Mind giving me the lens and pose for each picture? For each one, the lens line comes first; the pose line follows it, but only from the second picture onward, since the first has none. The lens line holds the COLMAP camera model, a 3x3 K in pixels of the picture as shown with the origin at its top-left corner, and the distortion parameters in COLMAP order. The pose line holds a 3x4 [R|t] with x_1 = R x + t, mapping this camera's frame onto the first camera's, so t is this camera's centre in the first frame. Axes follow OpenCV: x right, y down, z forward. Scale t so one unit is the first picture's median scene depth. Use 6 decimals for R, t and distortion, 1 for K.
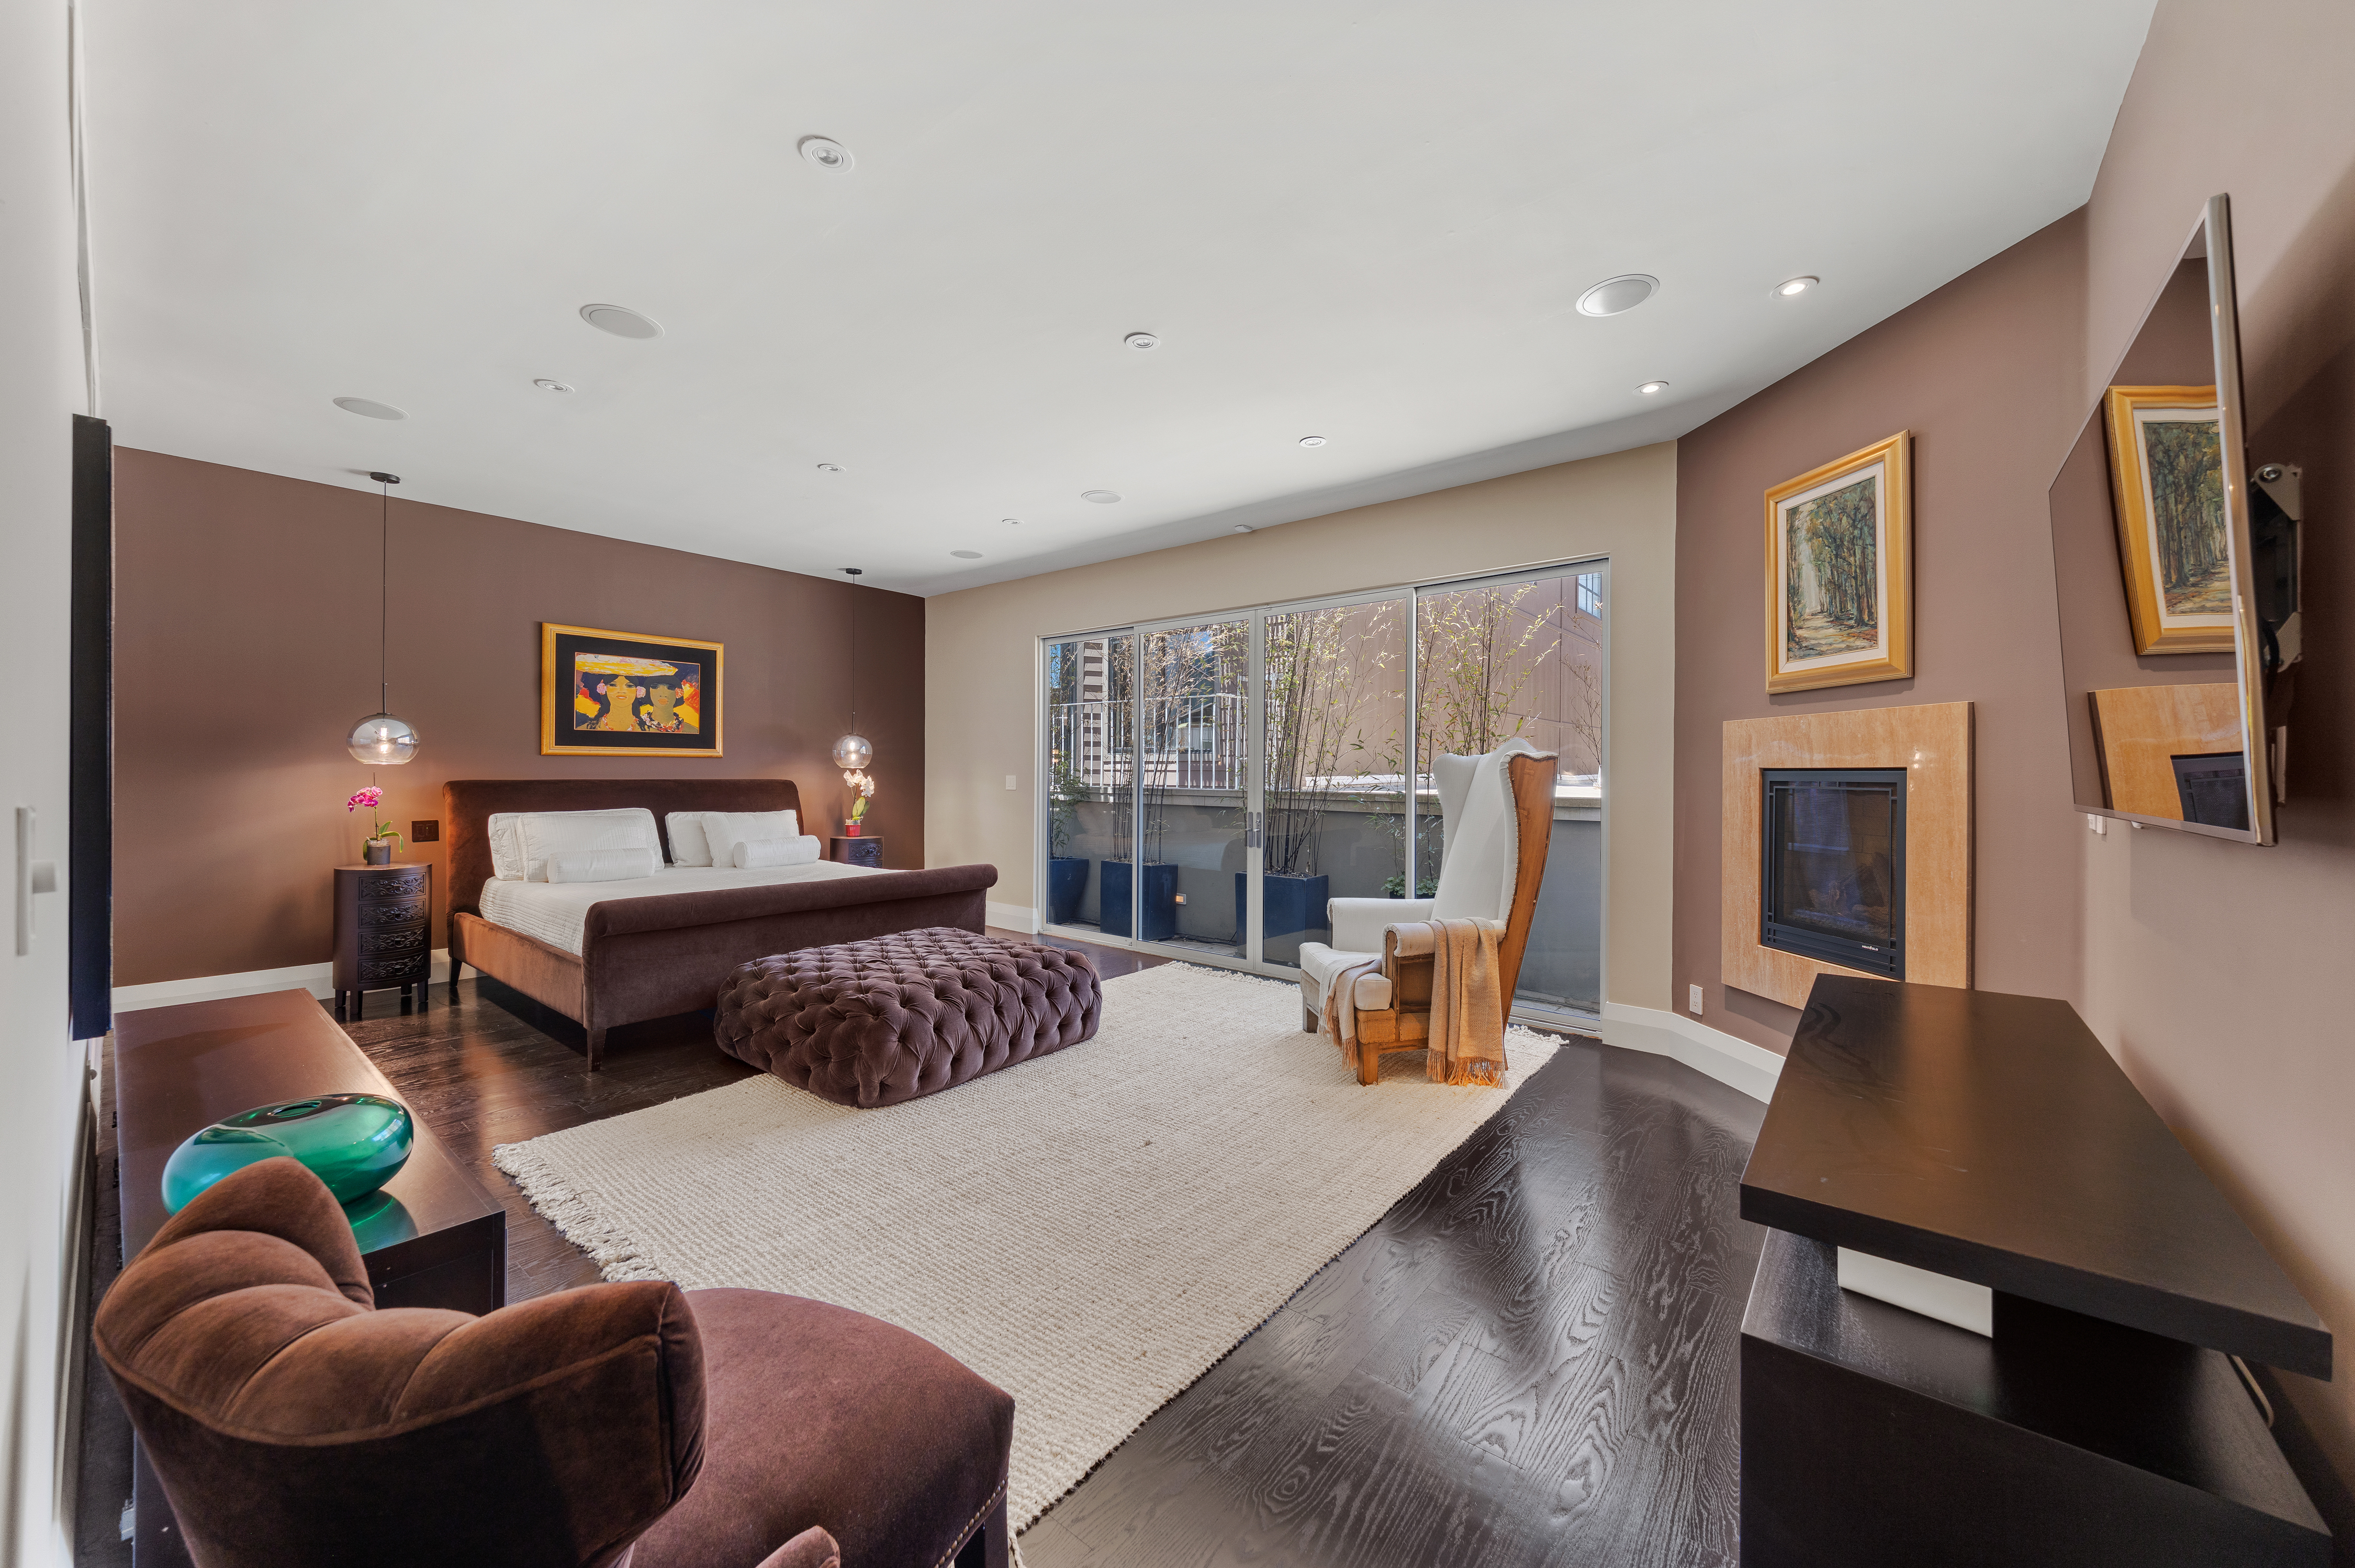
lens RADIAL K [[862.7, 0, 1173.4], [0, 862.7, 770.0], [0, 0, 1]] dist [0.000581, 0.000030]
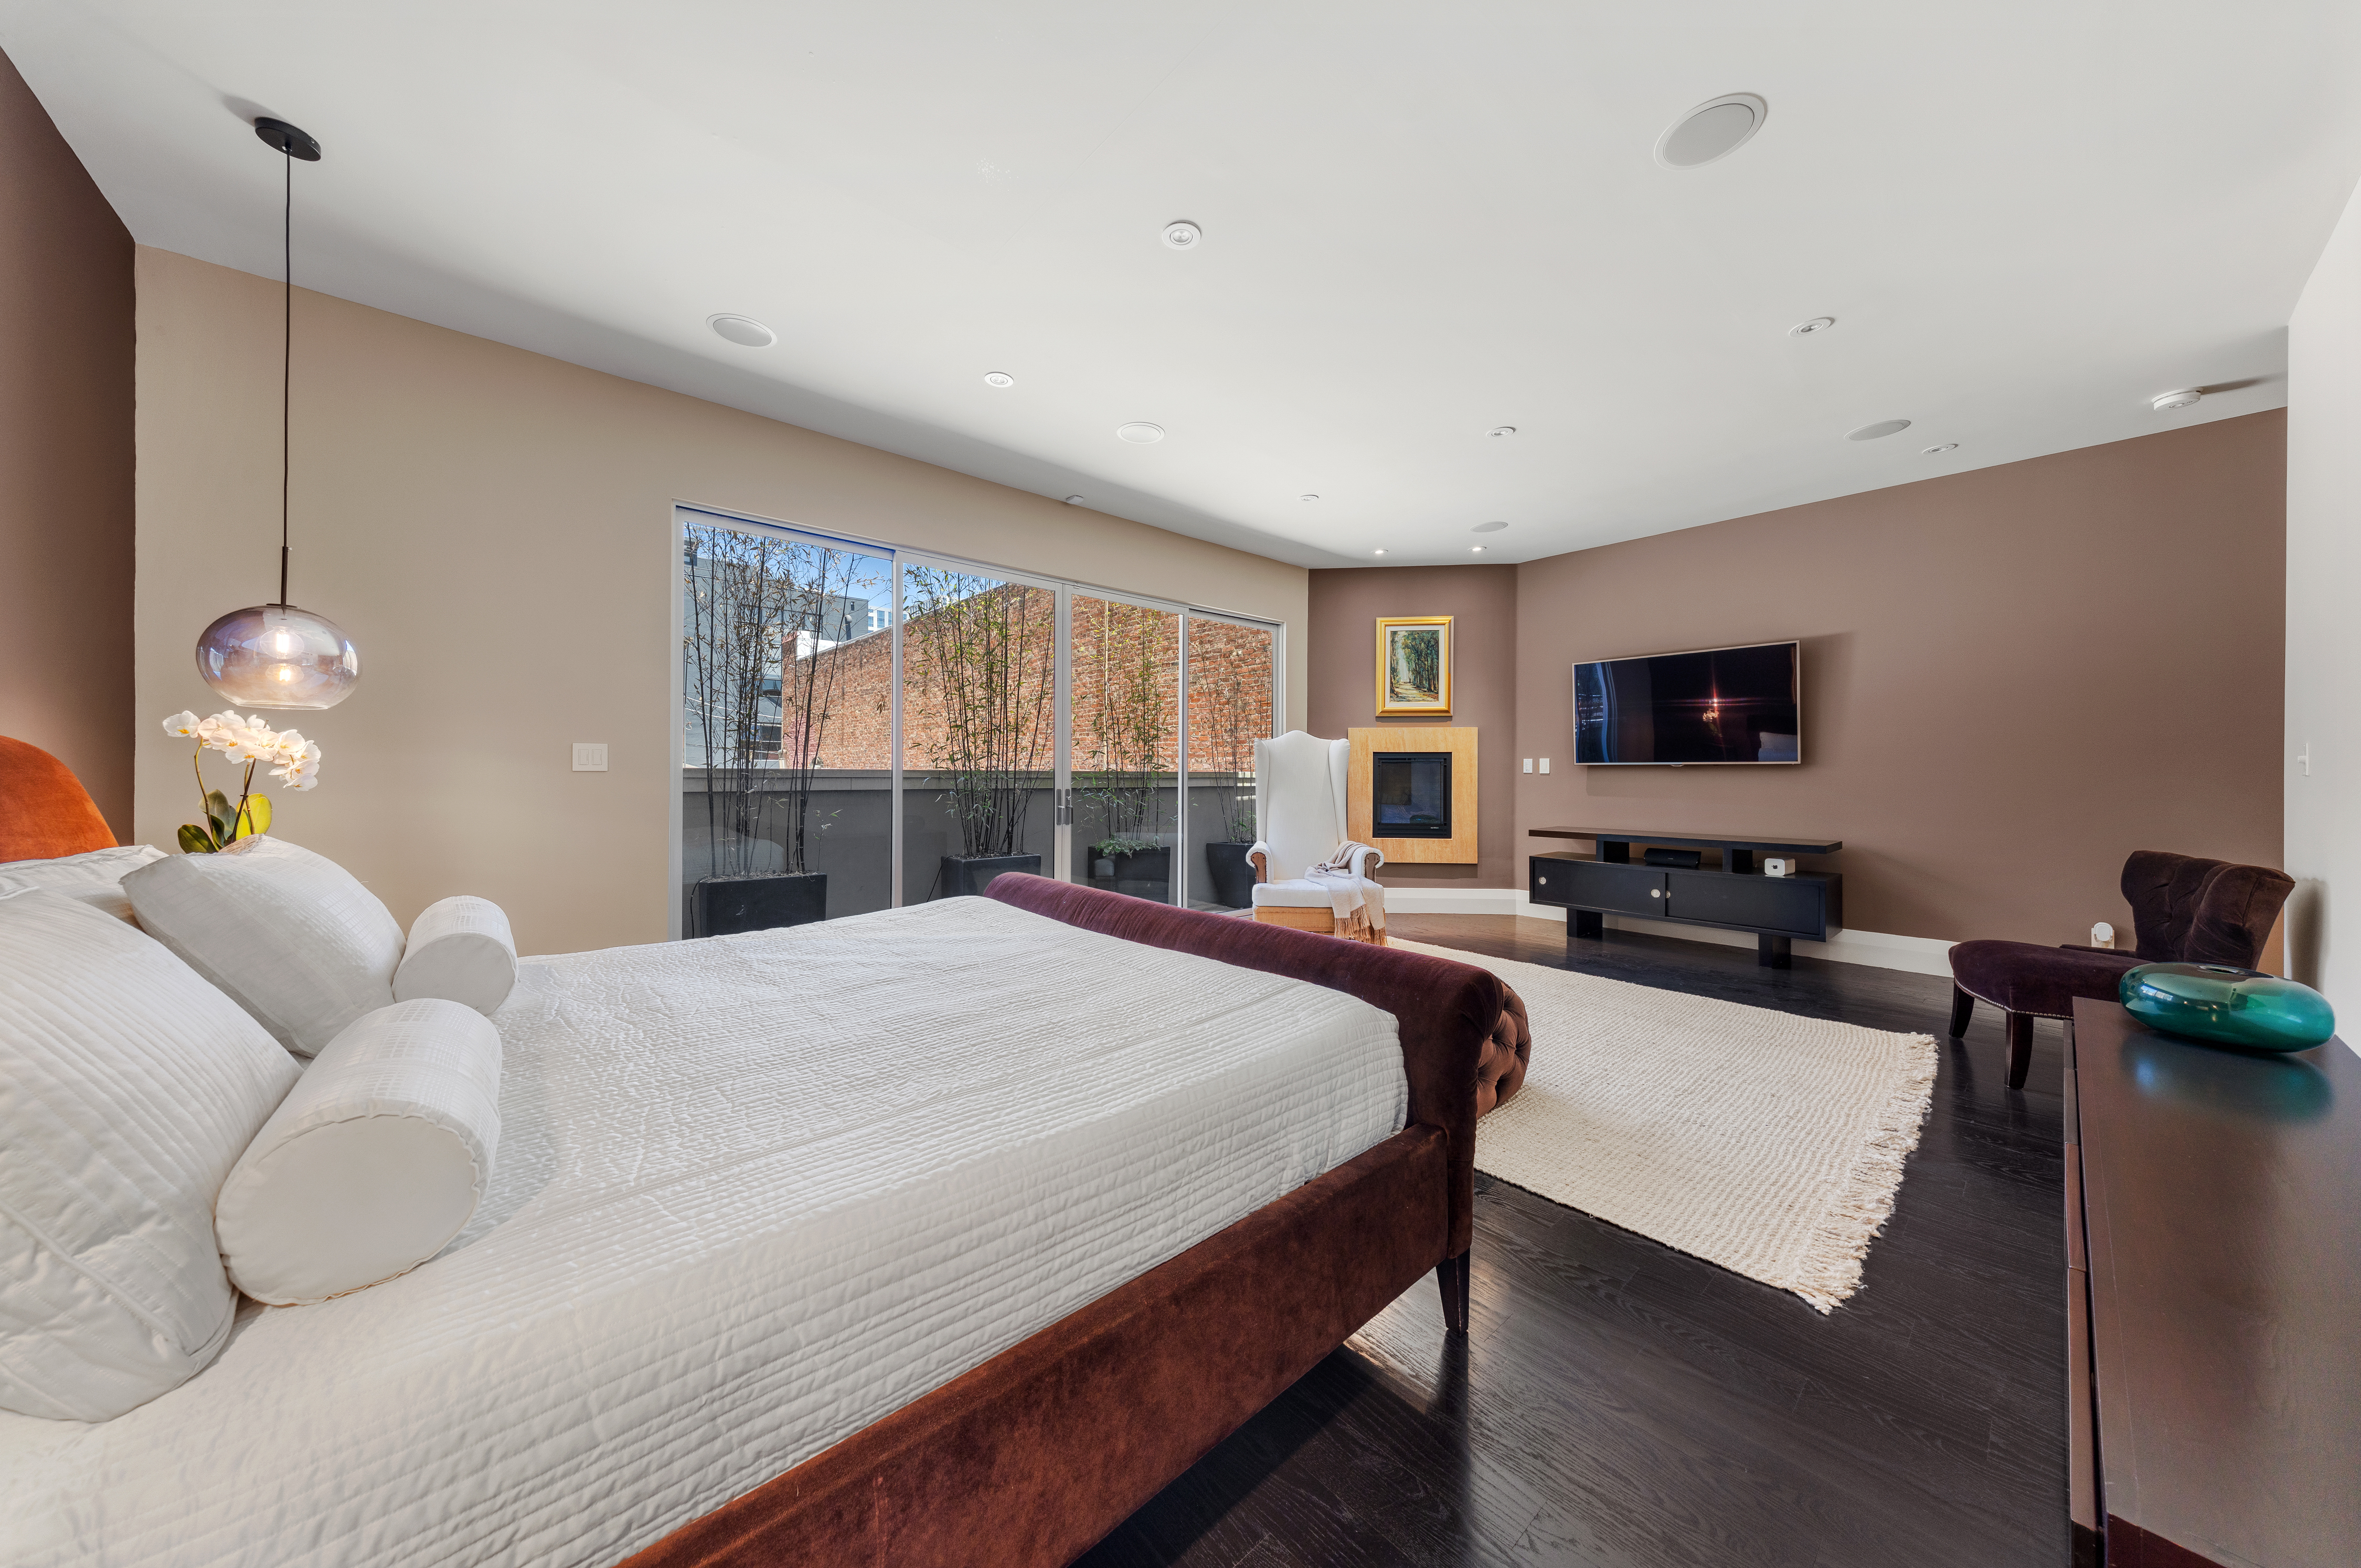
lens RADIAL K [[771.3, 0, 1174.8], [0, 771.3, 778.6], [0, 0, 1]] dist [-0.000304, 0.000070]
pose [[0.167014, -0.005794, 0.985938, -0.723413], [-0.001154, 0.999981, 0.006072, 0.029622], [-0.985954, -0.002152, 0.167004, 0.695947]]
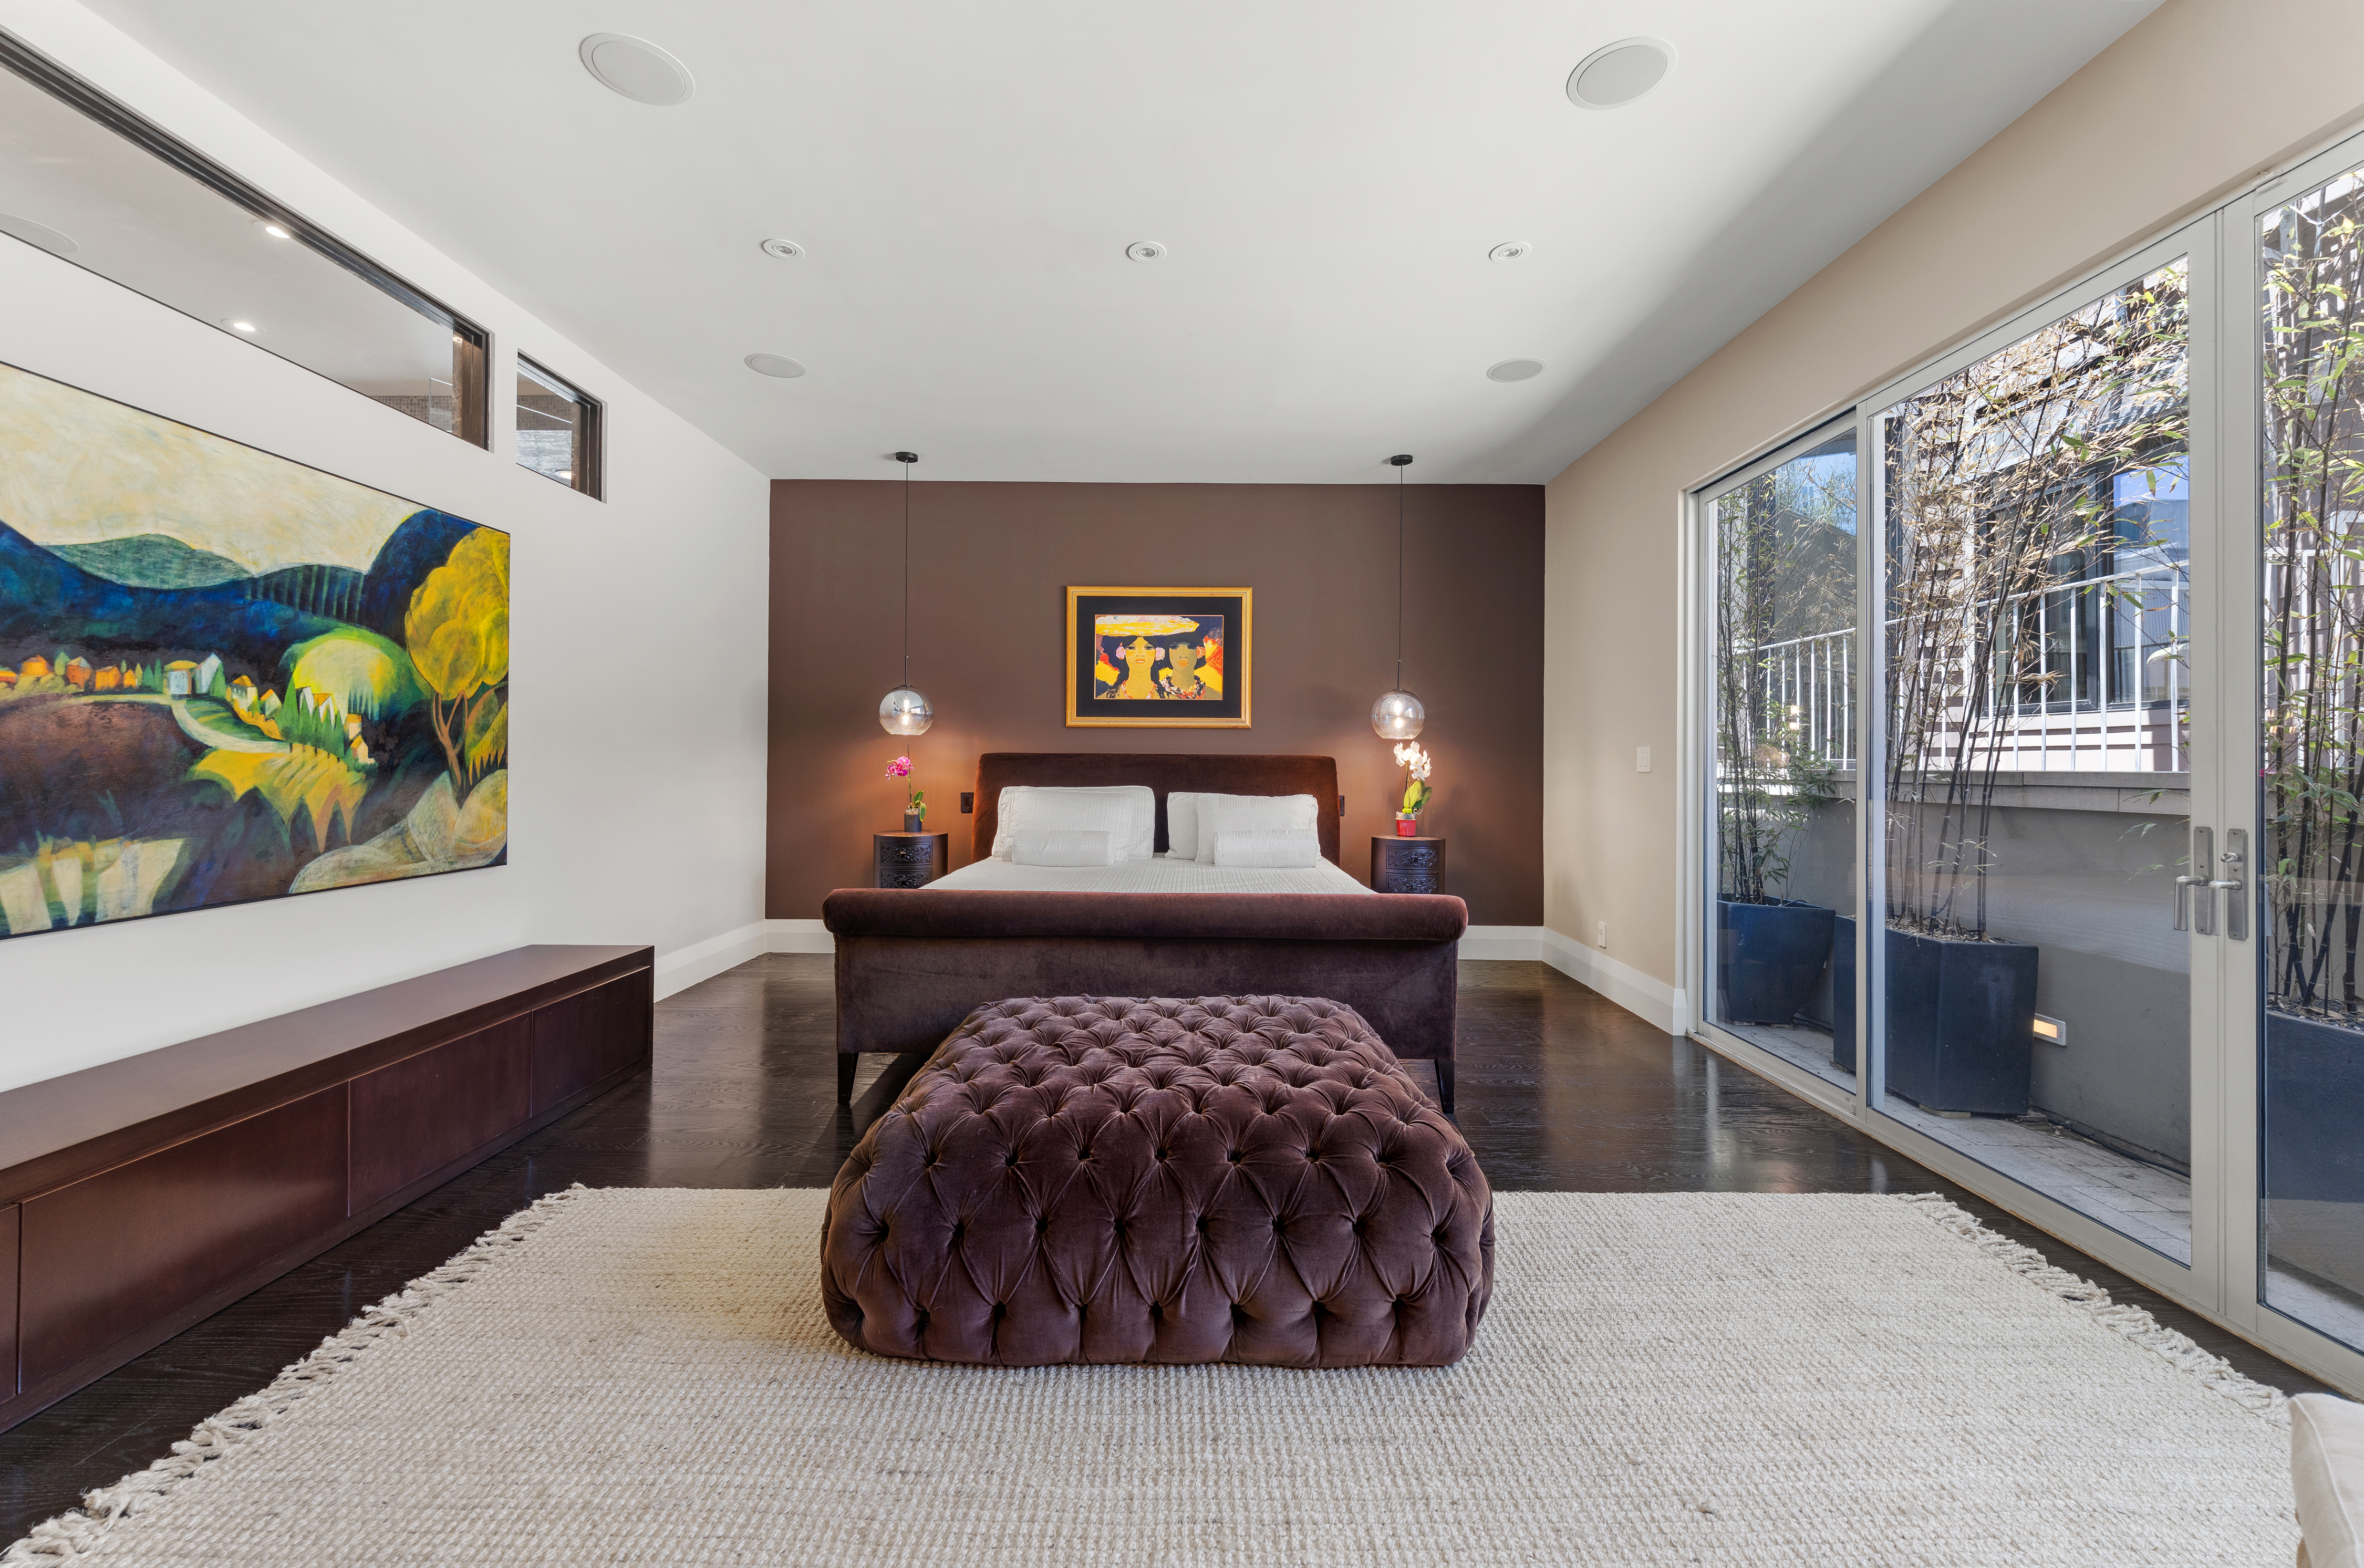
lens RADIAL K [[908.5, 0, 1164.3], [0, 908.5, 757.8], [0, 0, 1]] dist [-0.007611, 0.000079]
pose [[0.614044, -0.006633, -0.789244, 0.112831], [-0.002938, 0.999939, -0.010689, 0.025357], [0.789266, 0.008882, 0.613987, 0.459825]]
